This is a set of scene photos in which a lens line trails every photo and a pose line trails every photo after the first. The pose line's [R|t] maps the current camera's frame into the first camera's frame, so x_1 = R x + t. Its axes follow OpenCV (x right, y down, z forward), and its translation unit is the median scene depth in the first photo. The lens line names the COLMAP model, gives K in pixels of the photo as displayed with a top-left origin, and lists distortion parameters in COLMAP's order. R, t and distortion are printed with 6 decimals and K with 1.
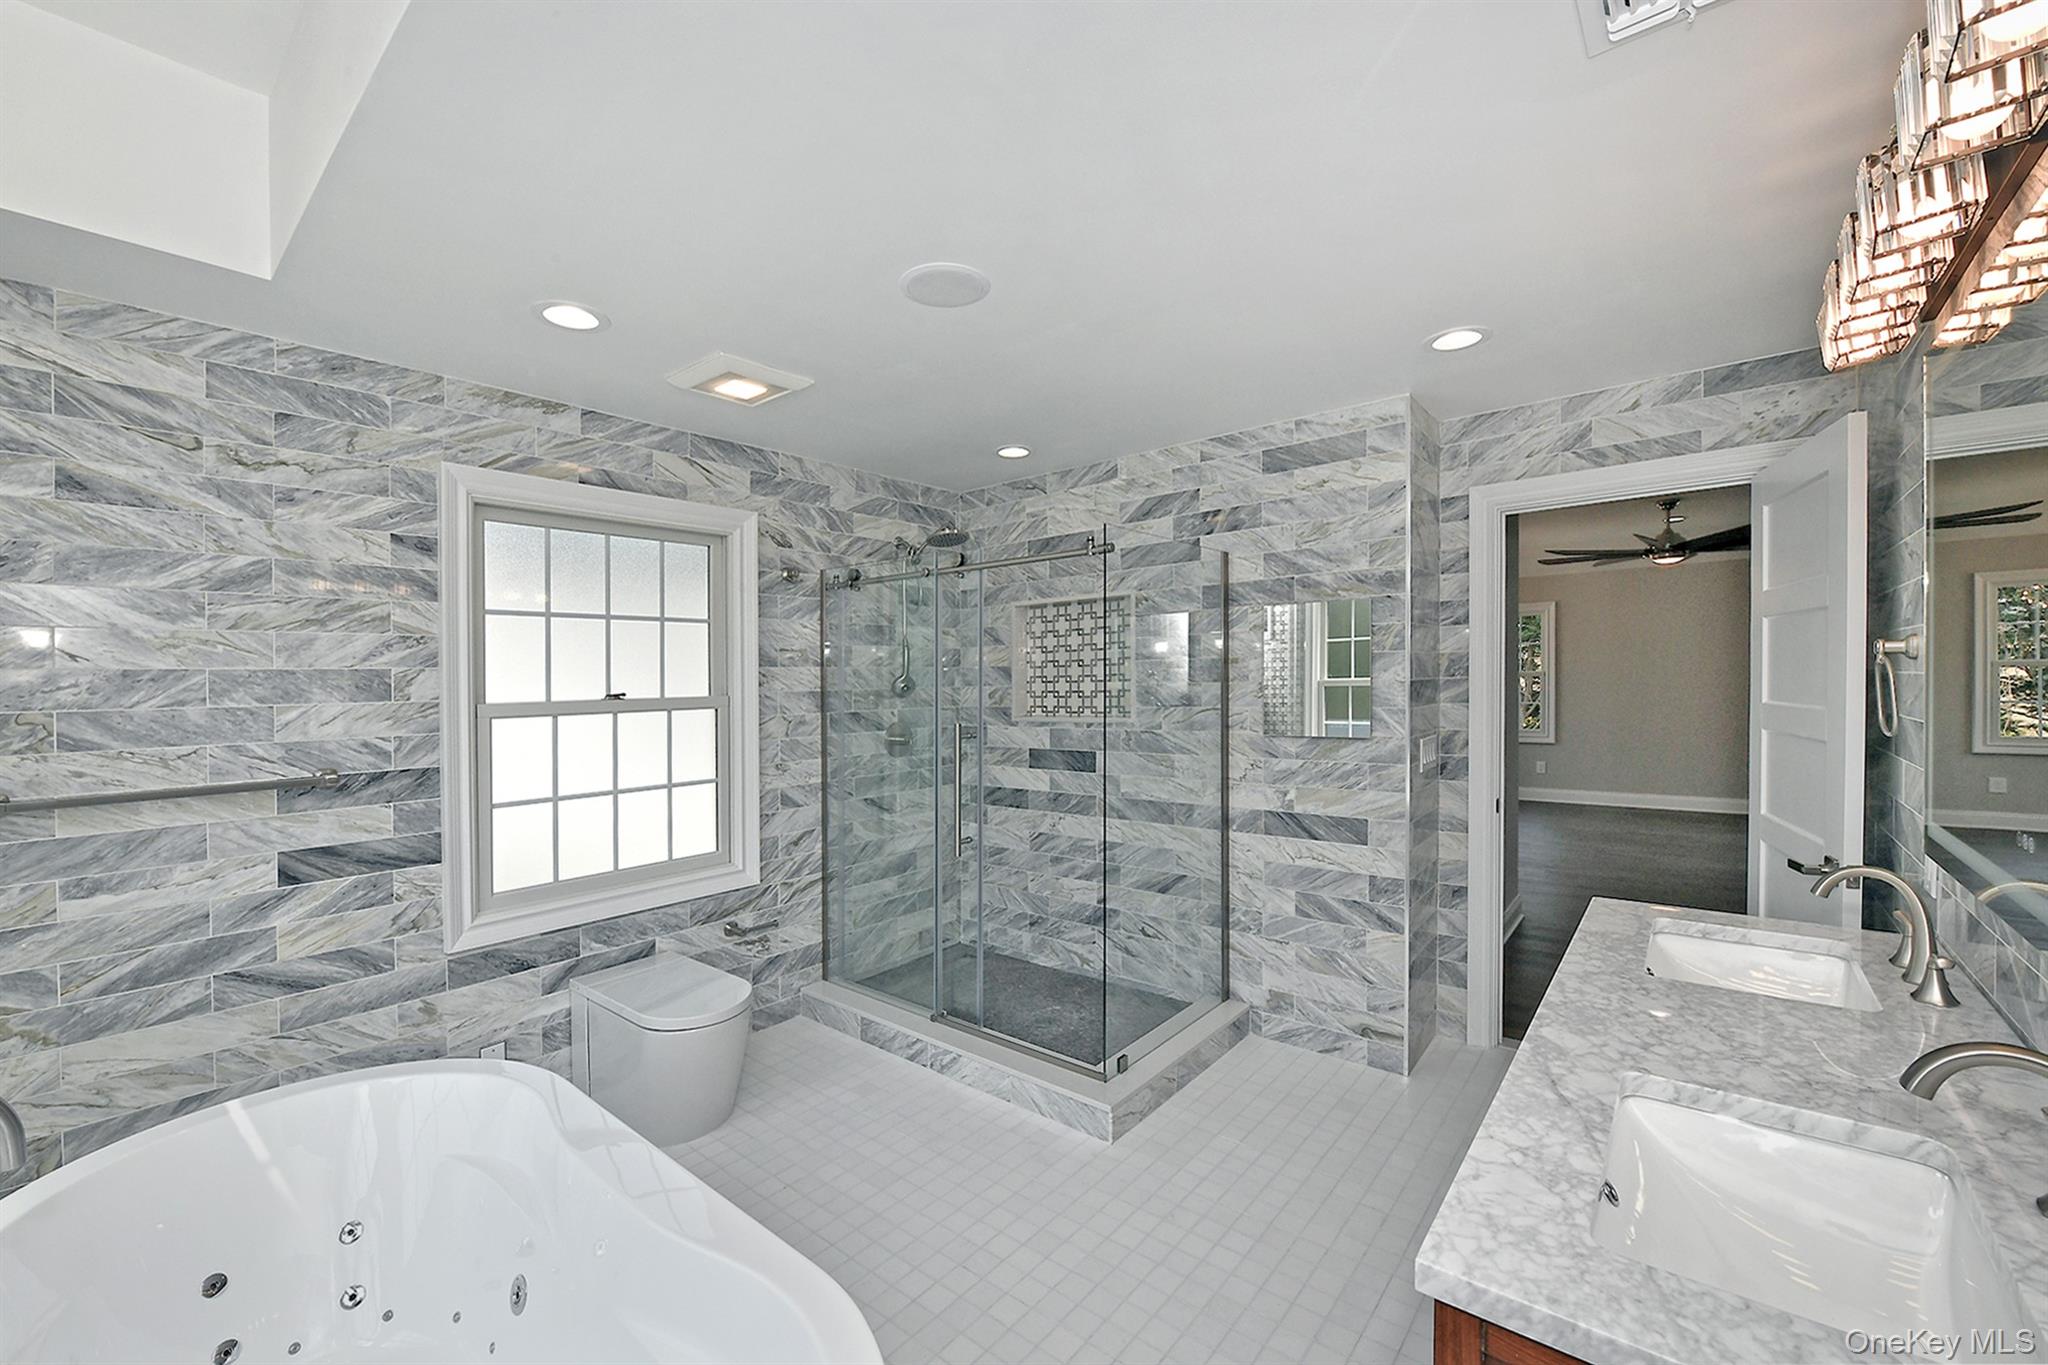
lens RADIAL K [[828.0, 0, 1019.4], [0, 828.0, 685.0], [0, 0, 1]] dist [-0.009892, -0.000027]
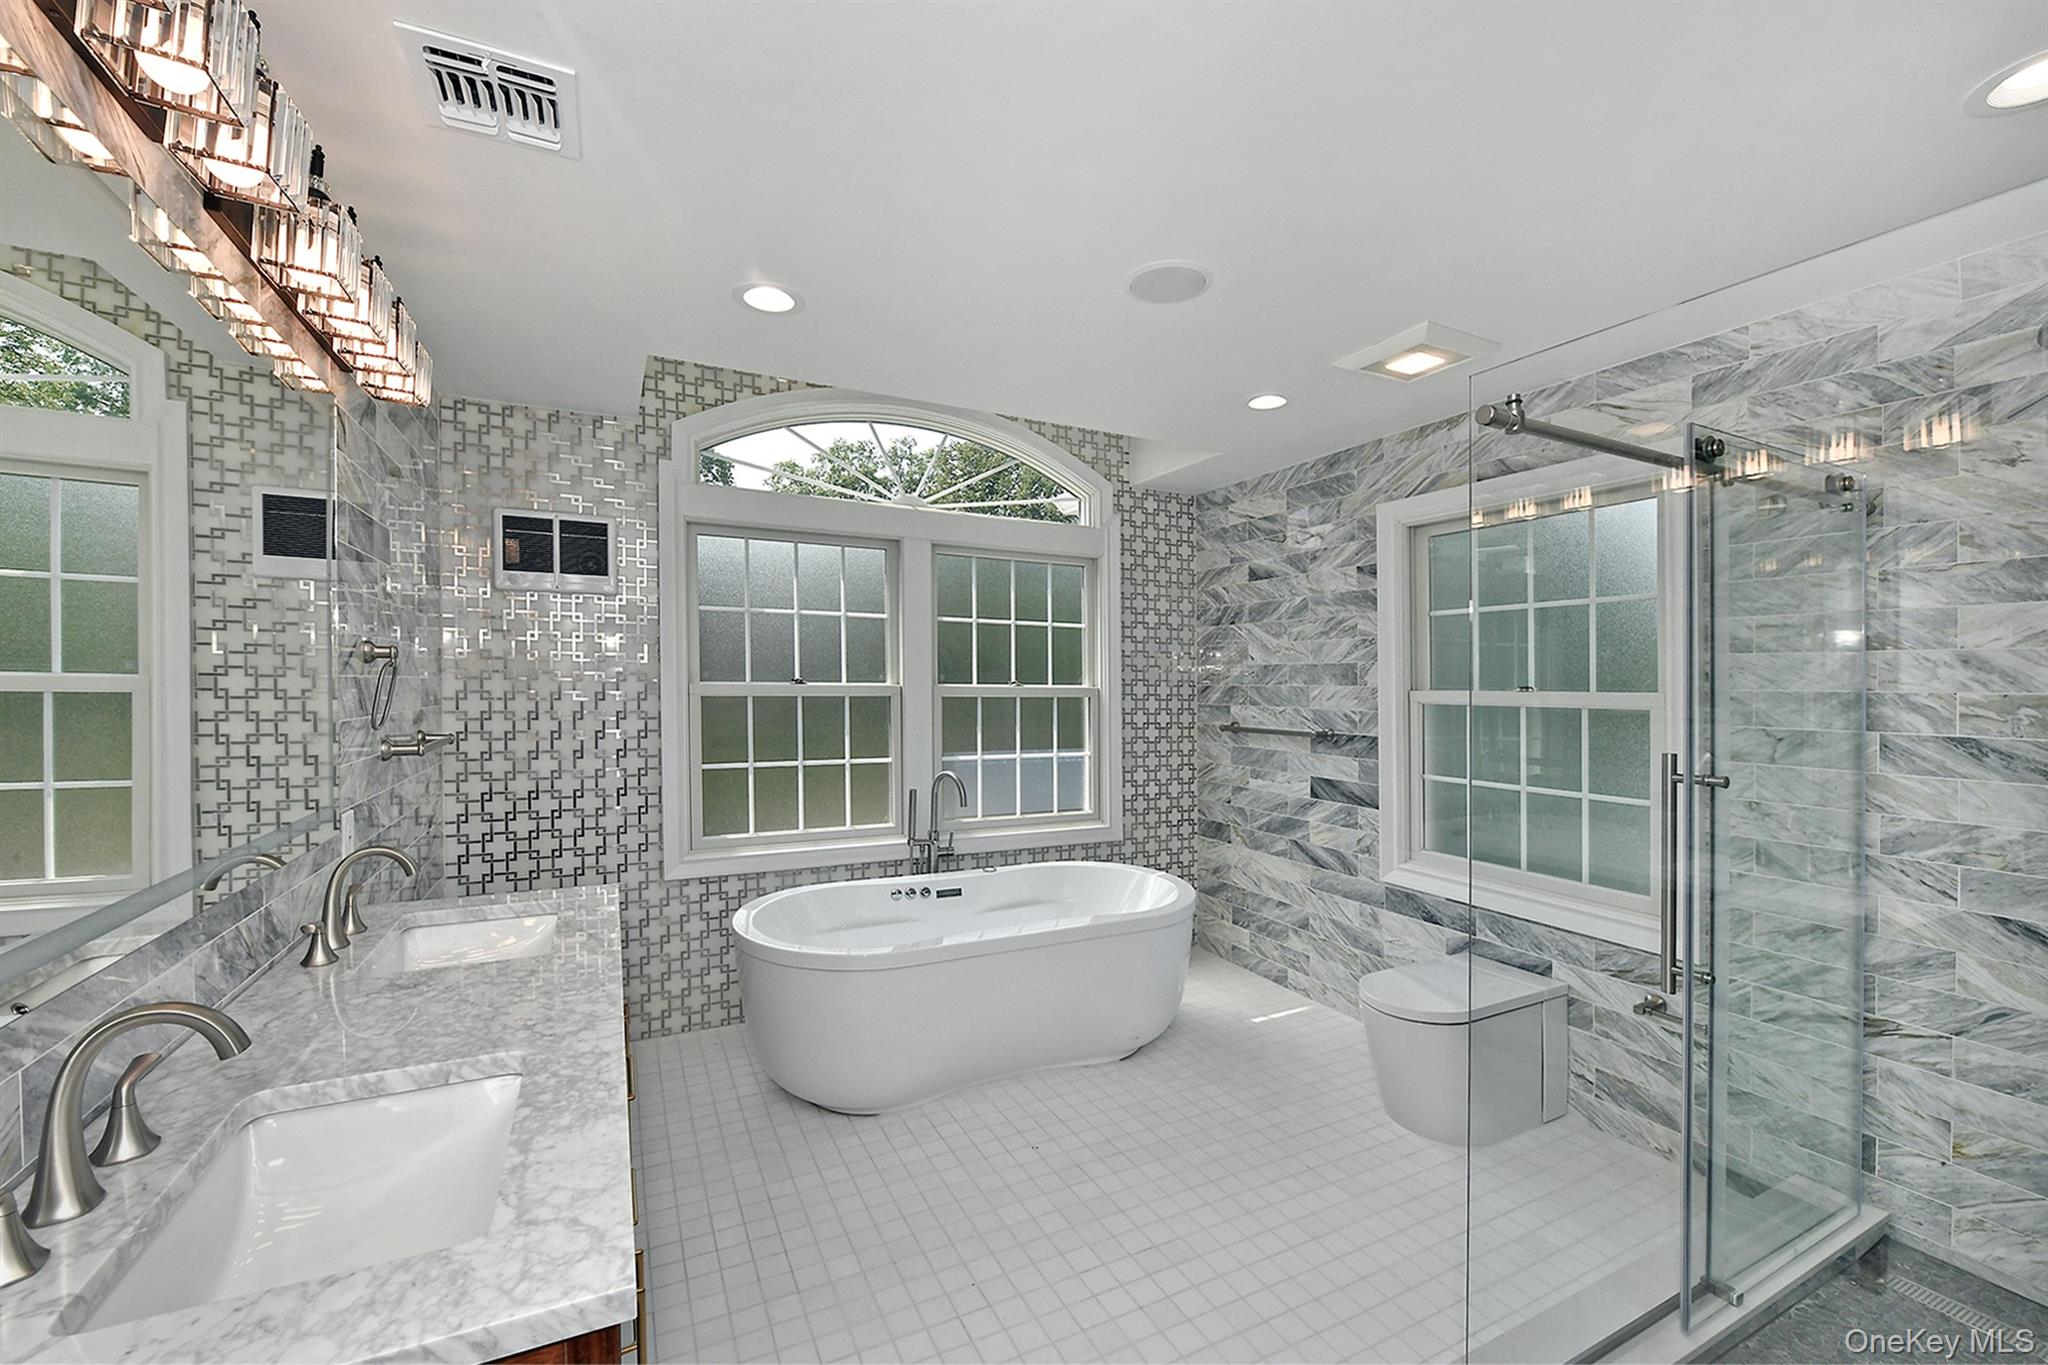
lens RADIAL K [[828.0, 0, 1011.1], [0, 828.0, 686.4], [0, 0, 1]] dist [-0.009892, -0.000027]
pose [[-0.413836, 0.019727, -0.910137, 0.802735], [-0.008459, 0.999639, 0.025513, -0.010876], [0.910312, 0.018258, -0.413520, 1.093418]]
